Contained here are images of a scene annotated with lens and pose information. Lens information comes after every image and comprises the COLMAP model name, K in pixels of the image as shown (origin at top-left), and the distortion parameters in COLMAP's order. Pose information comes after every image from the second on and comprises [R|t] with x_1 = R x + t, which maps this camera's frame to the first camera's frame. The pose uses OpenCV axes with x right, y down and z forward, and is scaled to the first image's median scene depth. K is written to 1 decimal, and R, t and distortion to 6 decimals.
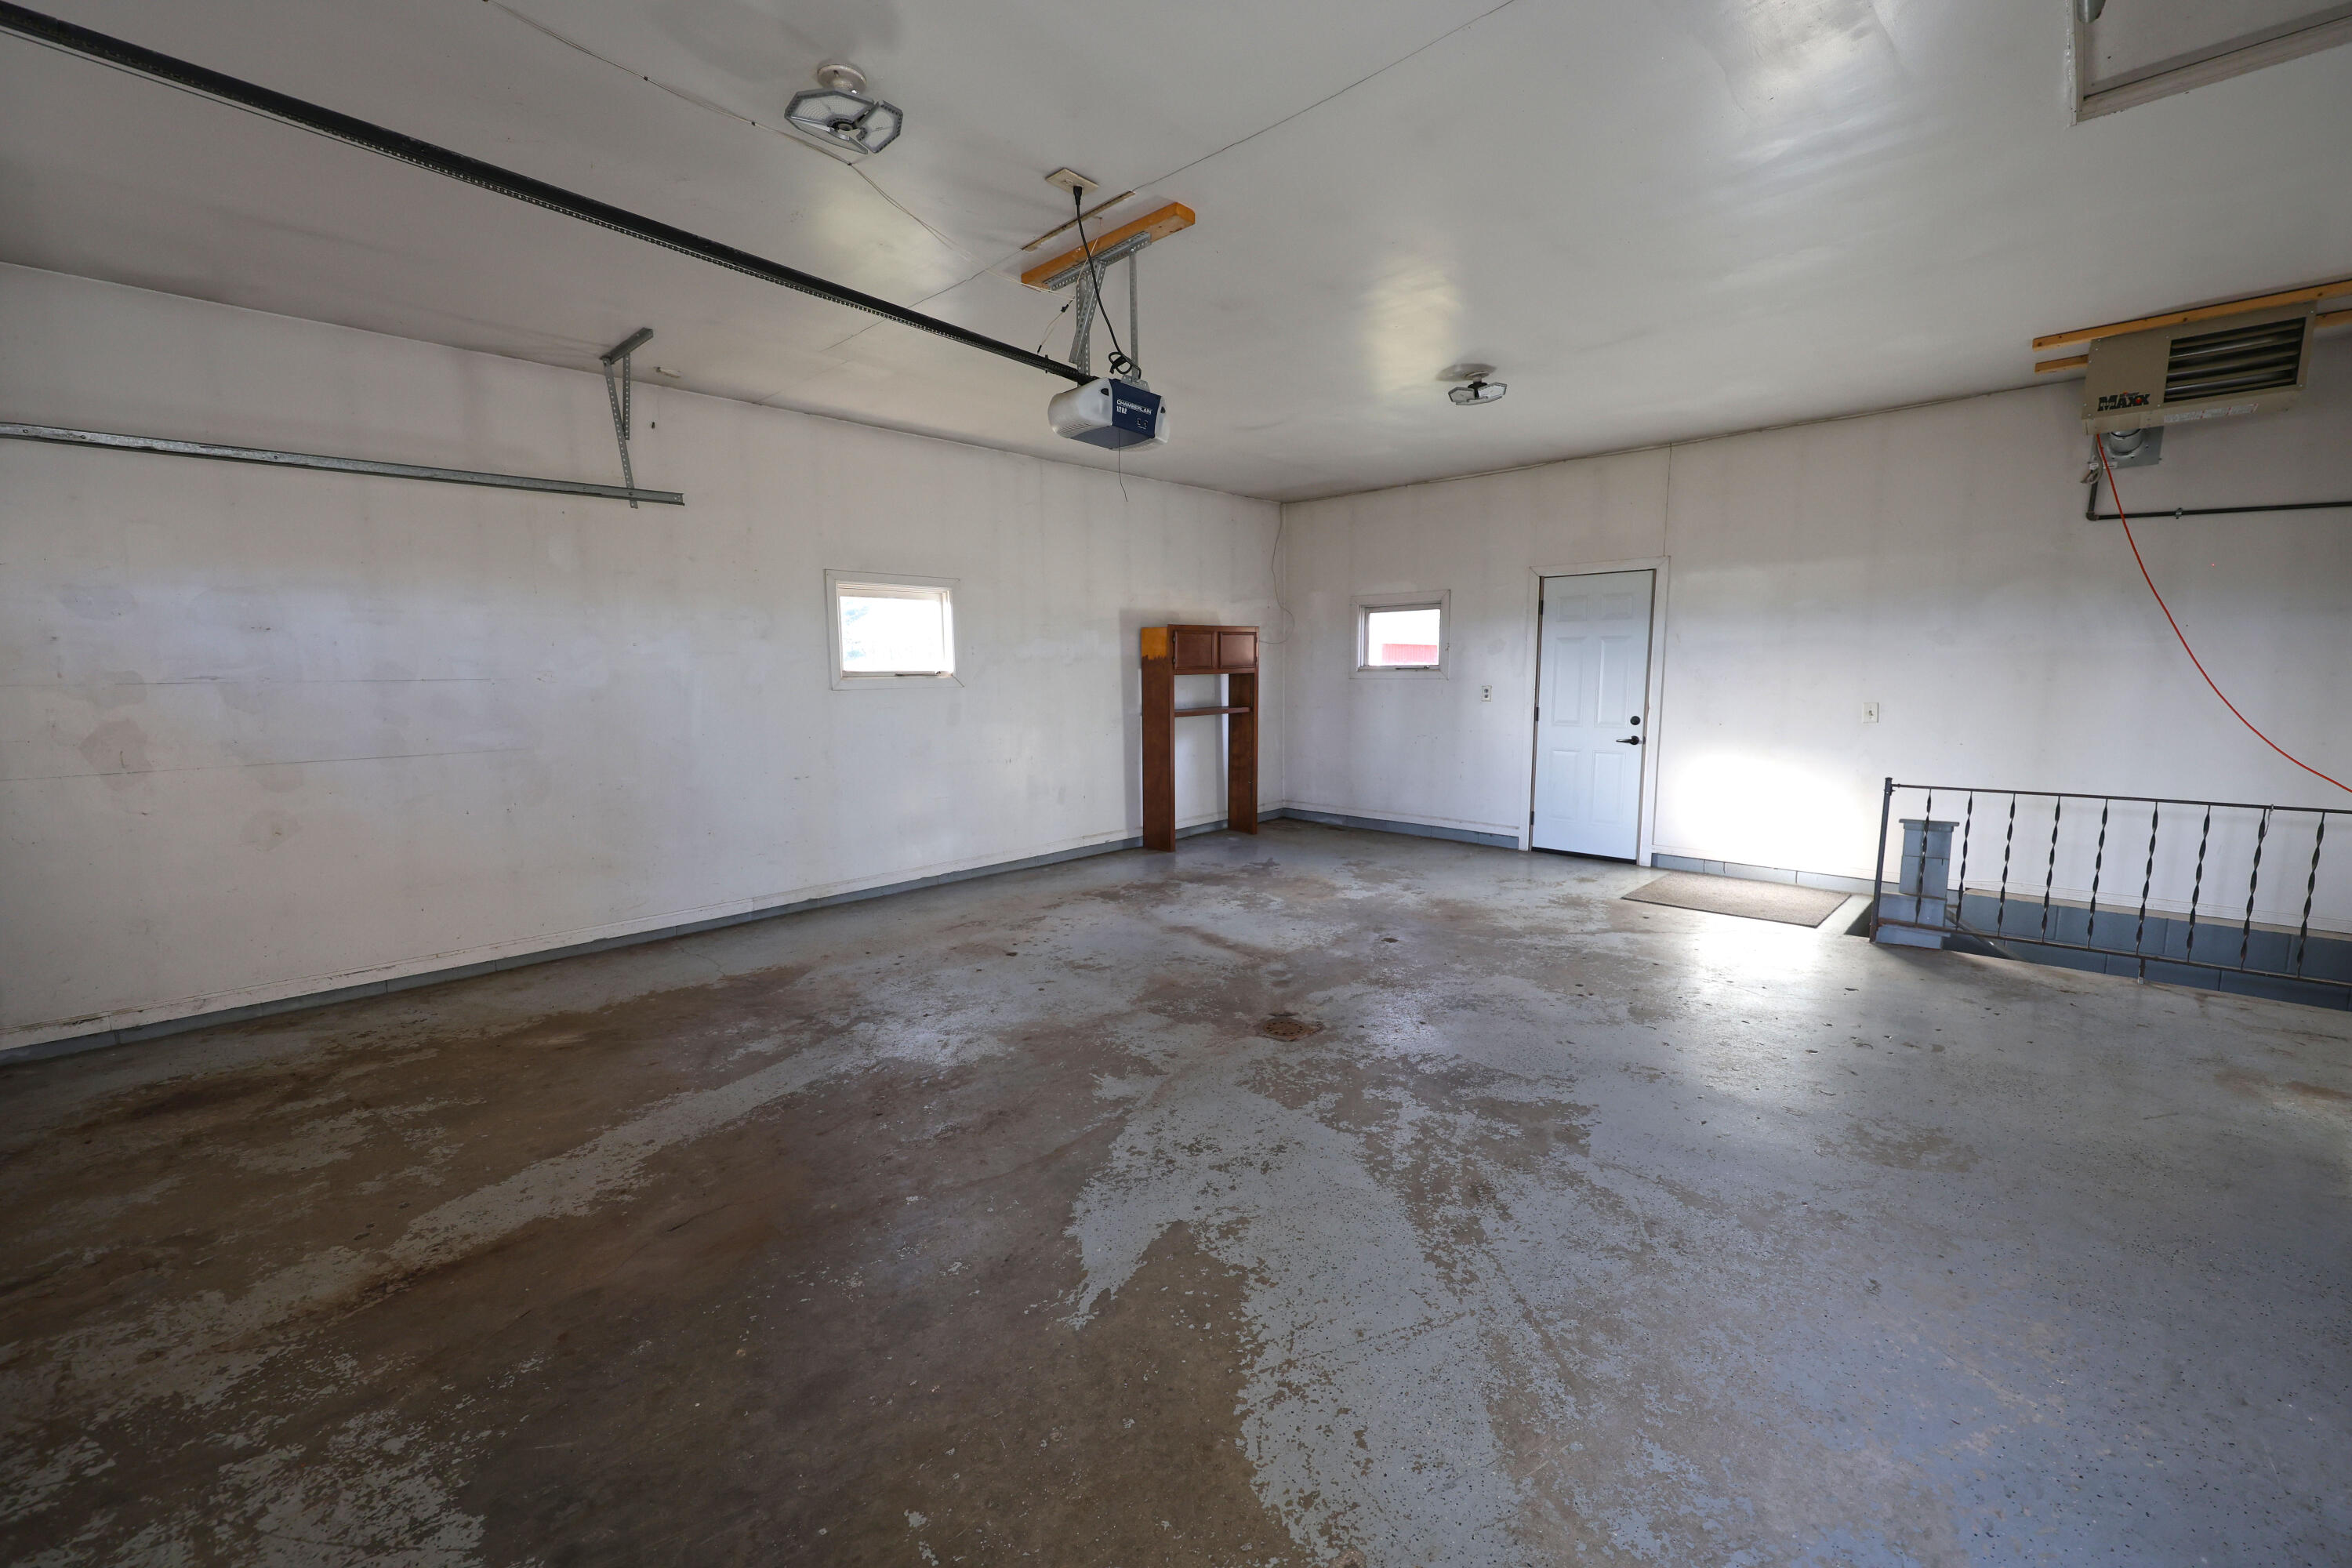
lens RADIAL K [[942.0, 0, 1172.6], [0, 942.0, 784.1], [0, 0, 1]] dist [0.002501, -0.000027]
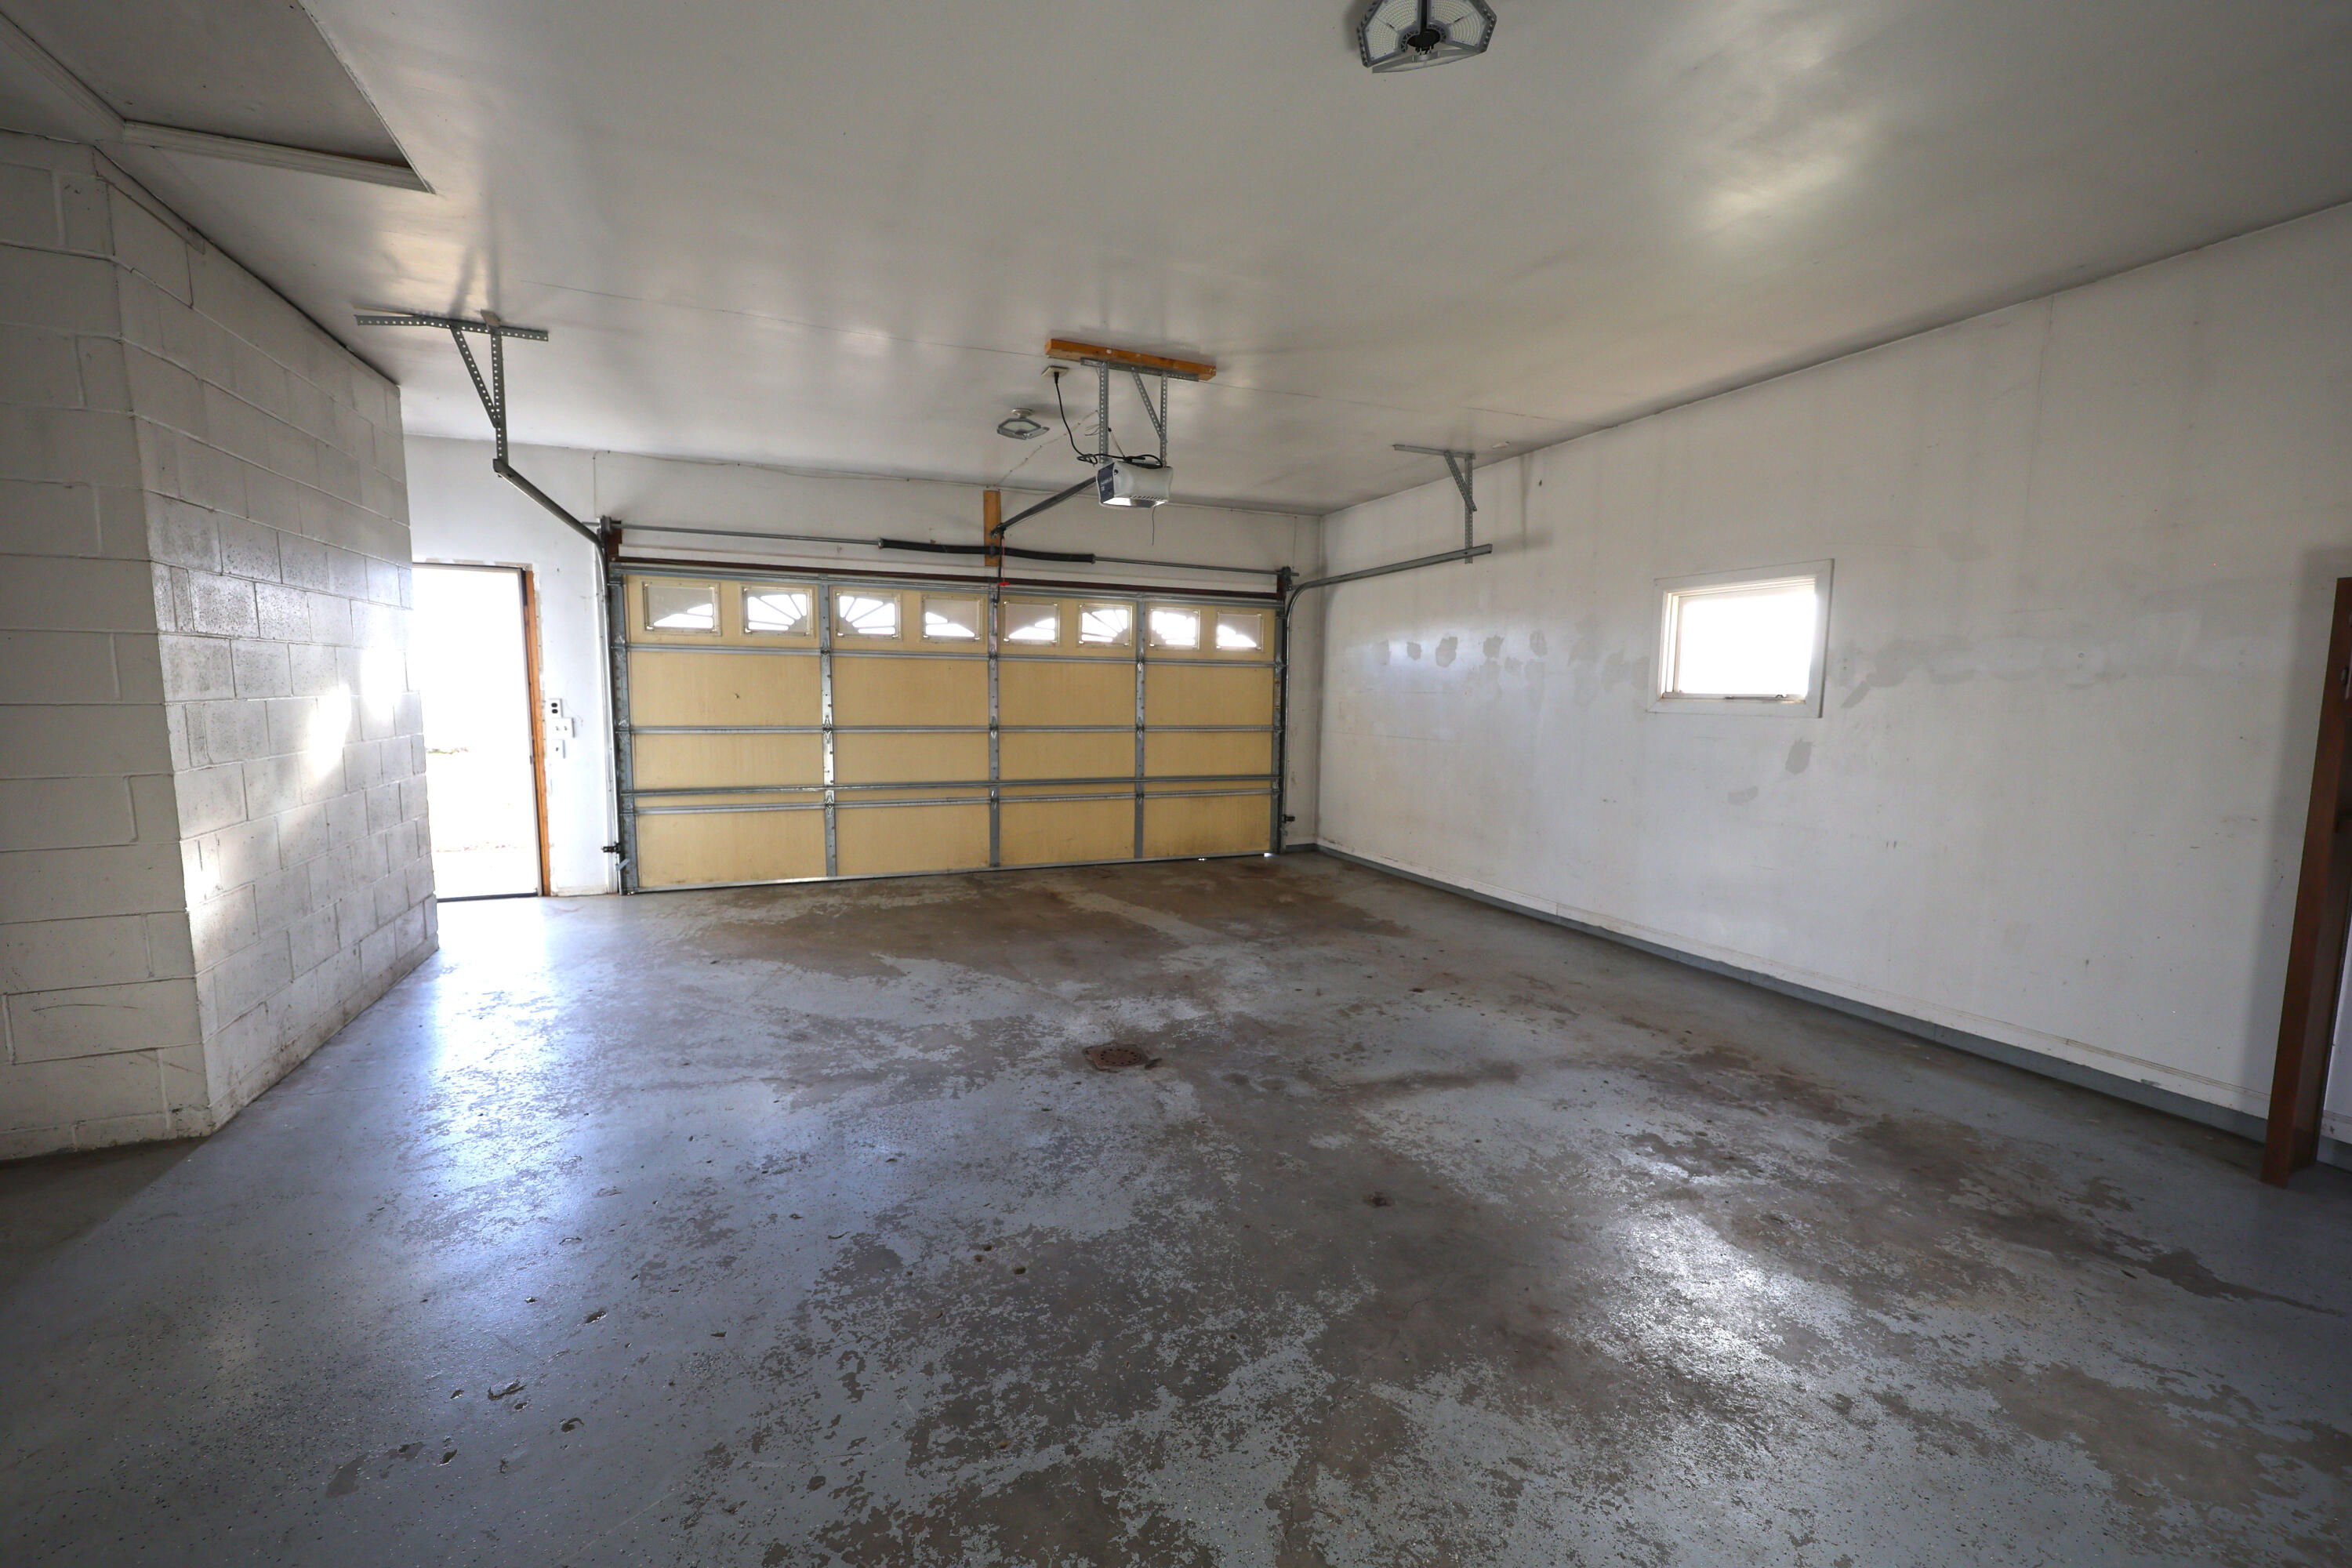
lens RADIAL K [[942.0, 0, 1172.6], [0, 942.0, 784.1], [0, 0, 1]] dist [0.002501, -0.000027]
pose [[-0.384971, 0.097157, -0.917801, 0.883813], [-0.123140, 0.980145, 0.155407, -0.158228], [0.914677, 0.172845, -0.365364, 1.252420]]
